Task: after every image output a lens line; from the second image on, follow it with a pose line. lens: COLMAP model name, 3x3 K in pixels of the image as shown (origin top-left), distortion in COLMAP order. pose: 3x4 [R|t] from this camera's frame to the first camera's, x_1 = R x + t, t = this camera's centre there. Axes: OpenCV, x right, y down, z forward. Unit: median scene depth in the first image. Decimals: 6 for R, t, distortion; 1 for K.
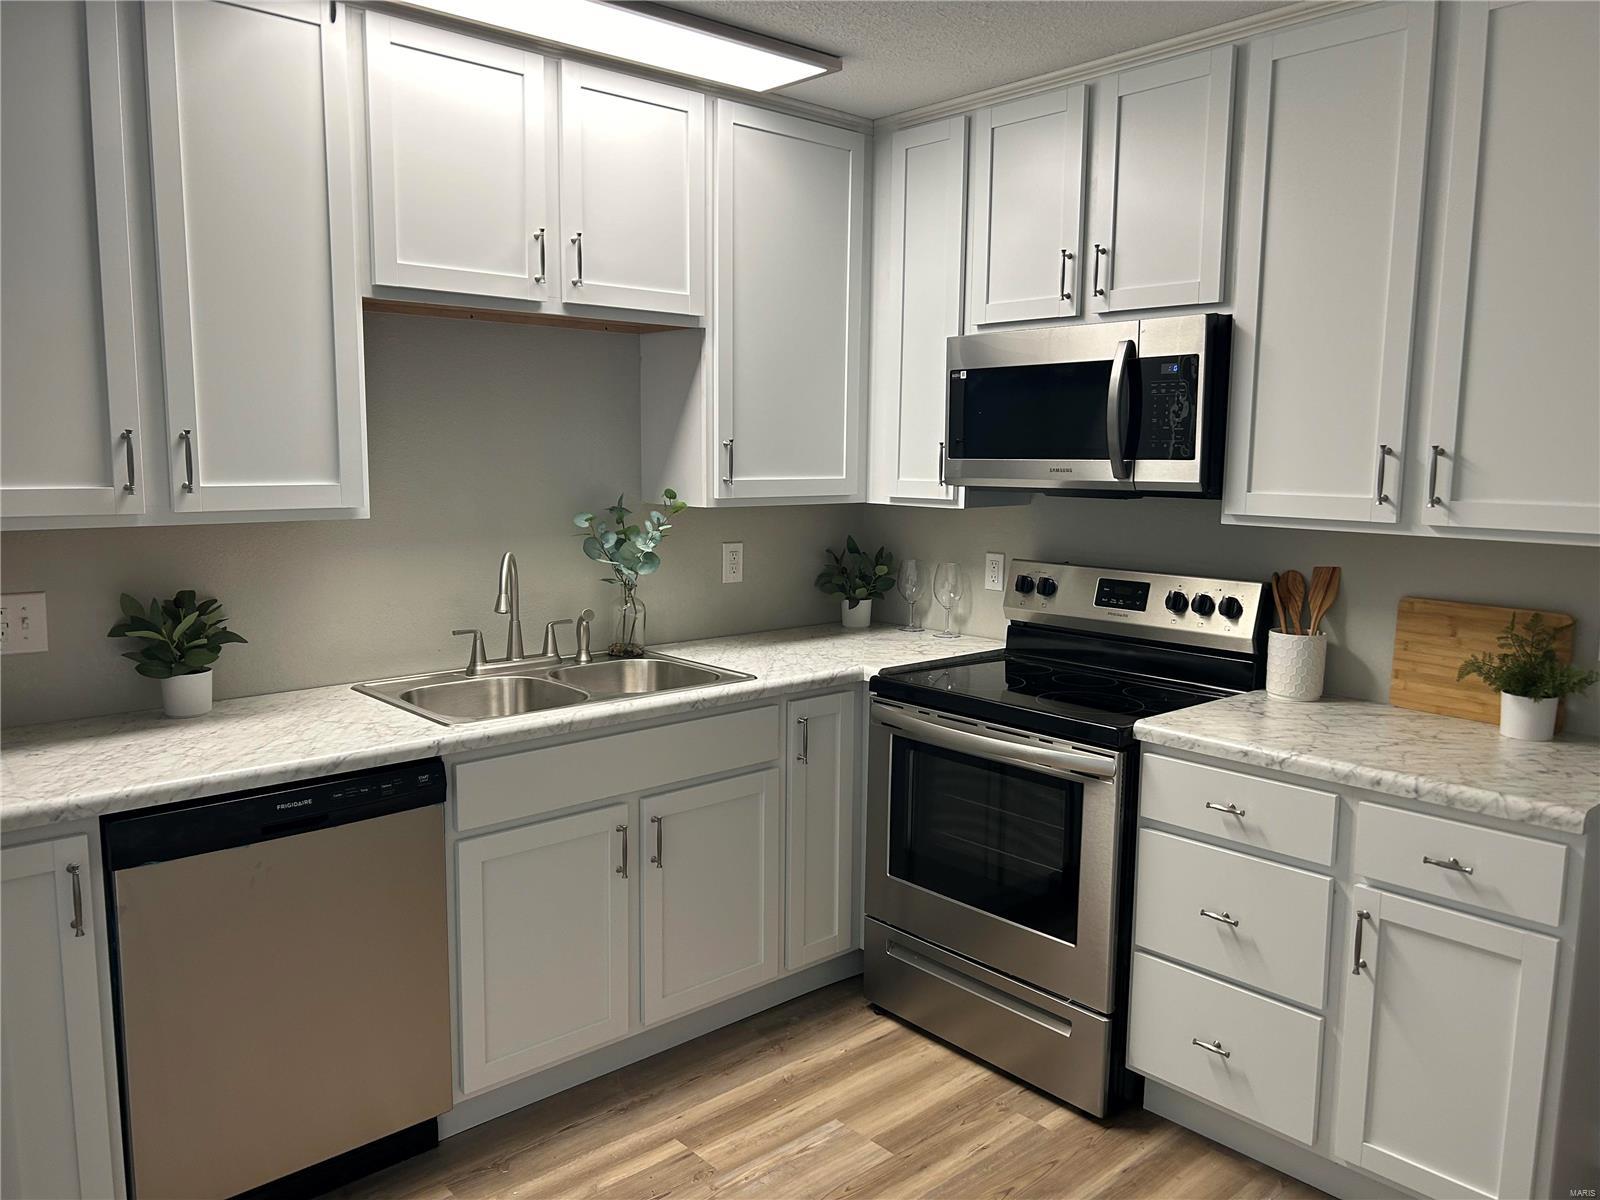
lens RADIAL K [[1201.4, 0, 790.9], [0, 1201.4, 602.6], [0, 0, 1]] dist [0.049726, -0.053147]
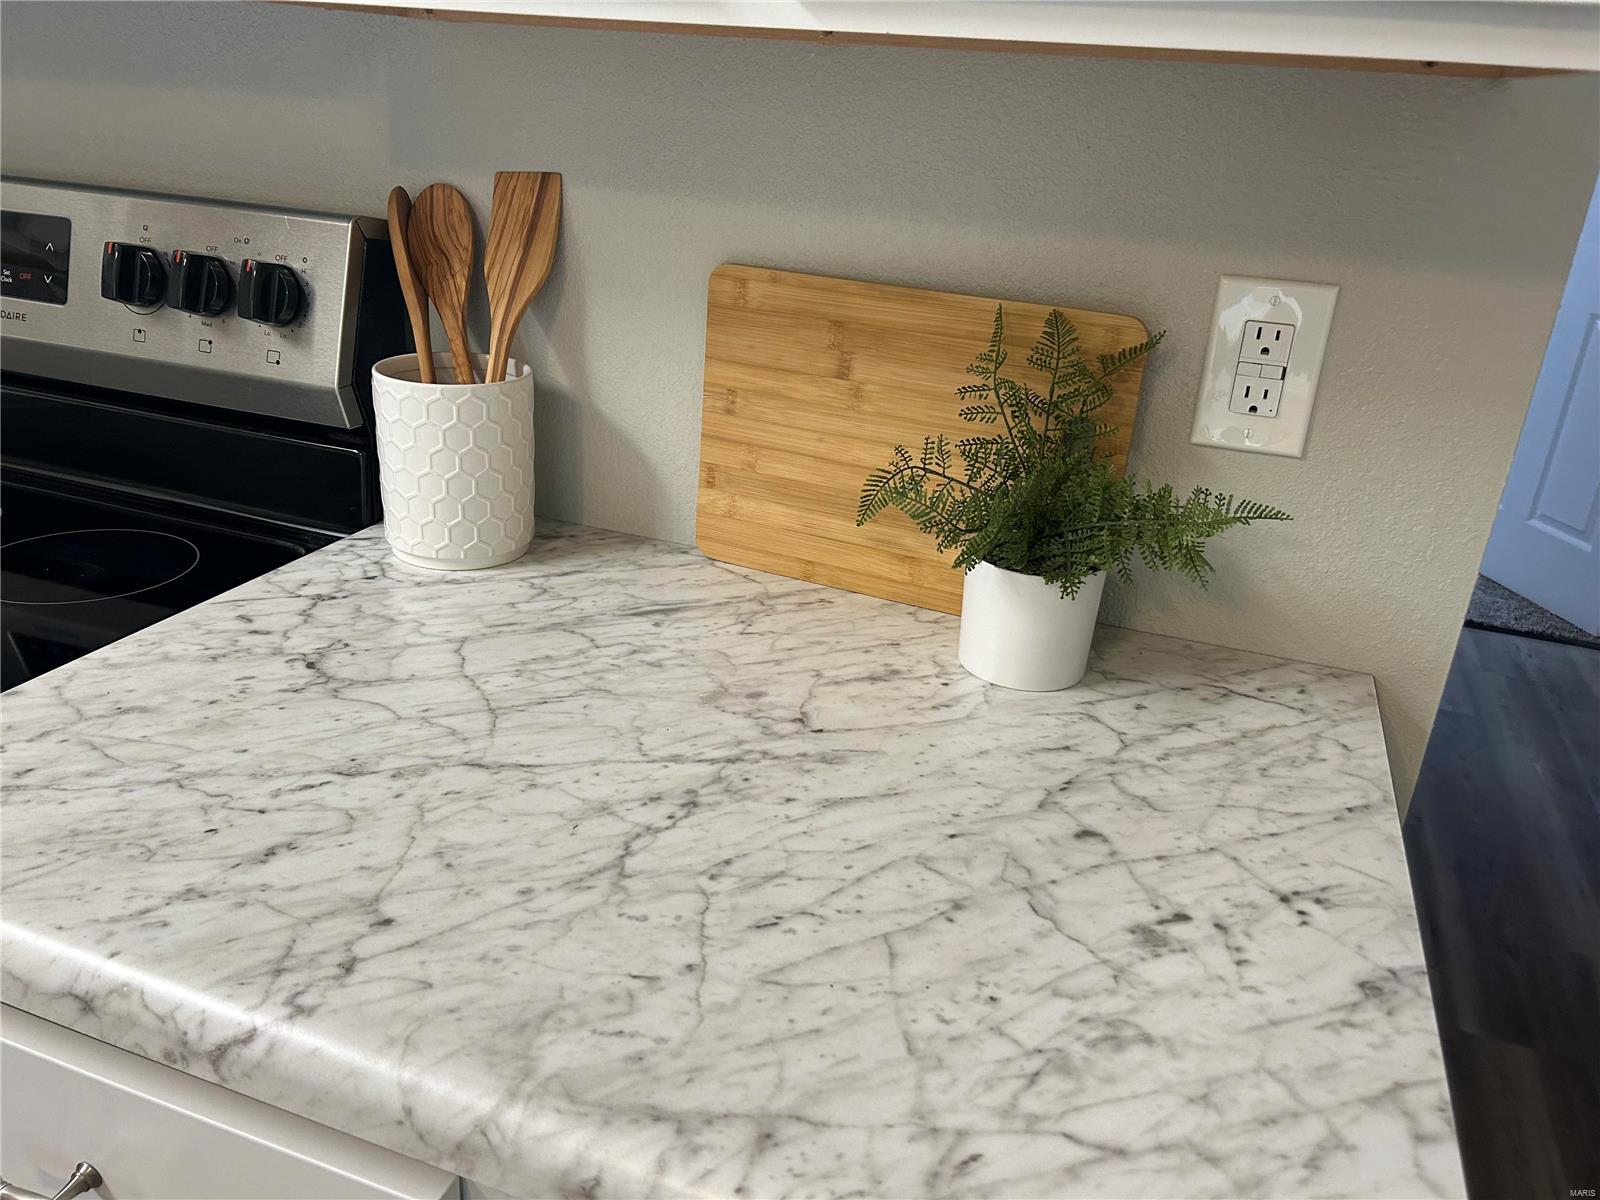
lens RADIAL K [[1201.4, 0, 796.7], [0, 1201.4, 605.5], [0, 0, 1]] dist [0.049726, -0.053147]
pose [[0.879801, -0.144983, 0.452692, 0.353862], [0.007801, 0.956626, 0.291215, -0.011540], [-0.475278, -0.252680, 0.842771, 0.672746]]
